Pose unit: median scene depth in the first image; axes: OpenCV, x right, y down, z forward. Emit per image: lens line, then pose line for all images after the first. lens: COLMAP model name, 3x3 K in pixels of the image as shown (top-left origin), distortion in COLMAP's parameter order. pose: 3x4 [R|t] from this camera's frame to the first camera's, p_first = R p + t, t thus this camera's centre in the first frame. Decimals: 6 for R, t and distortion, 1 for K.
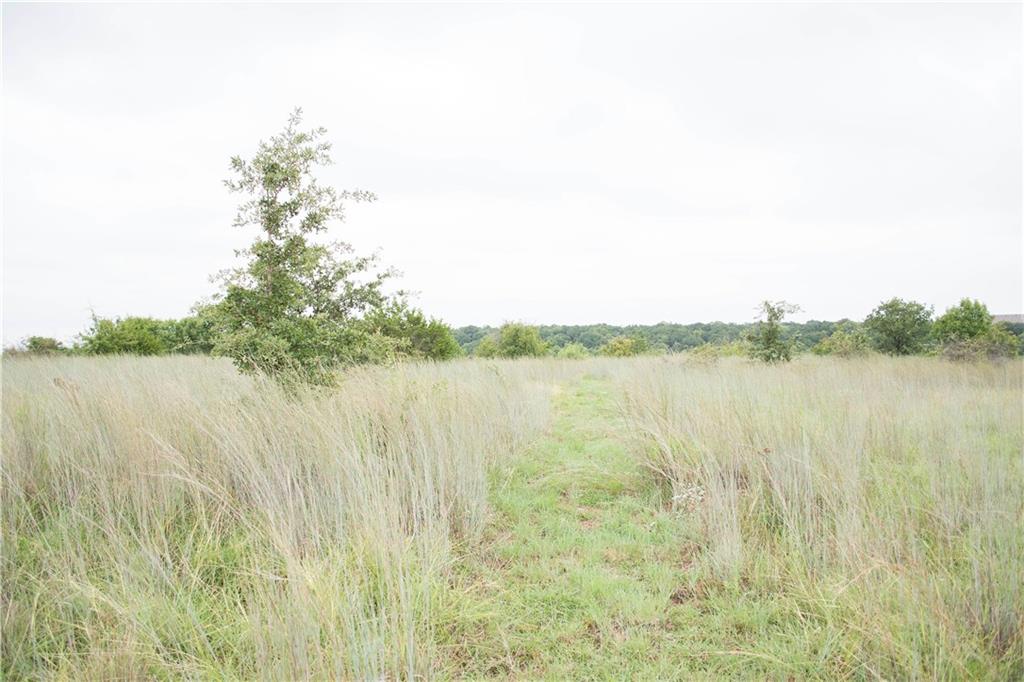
lens RADIAL K [[792.5, 0, 511.6], [0, 792.5, 343.0], [0, 0, 1]] dist [-0.094129, 0.017723]
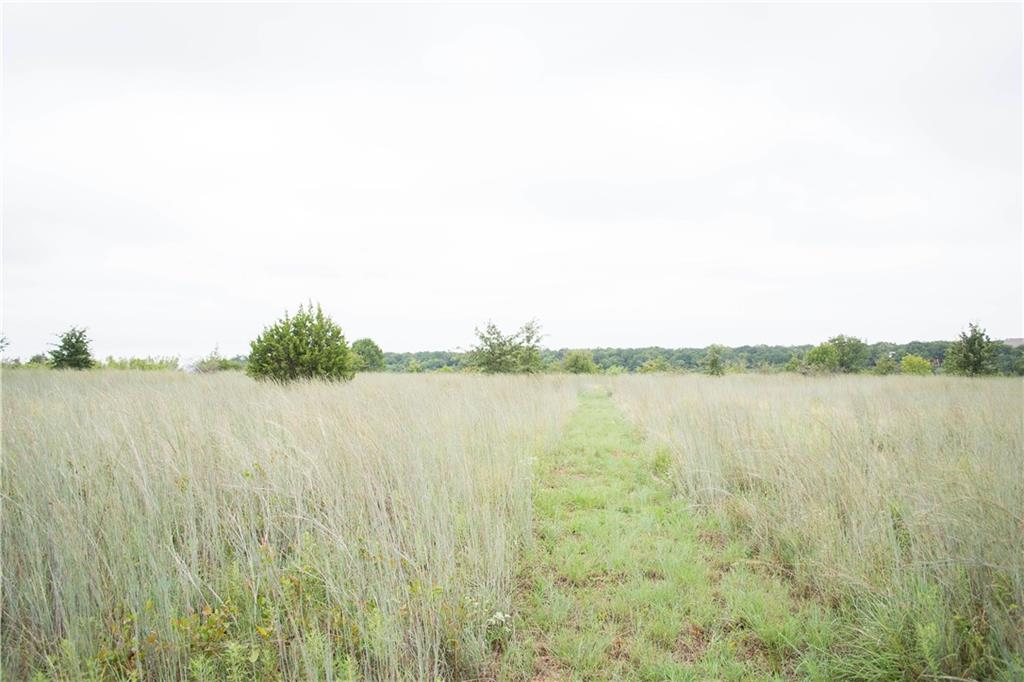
lens RADIAL K [[792.5, 0, 511.3], [0, 792.5, 341.1], [0, 0, 1]] dist [-0.094129, 0.017723]
pose [[0.997396, -0.000845, -0.072109, -0.007207], [-0.001263, 0.999573, -0.029179, -0.001787], [0.072103, 0.029194, 0.996970, -0.371604]]
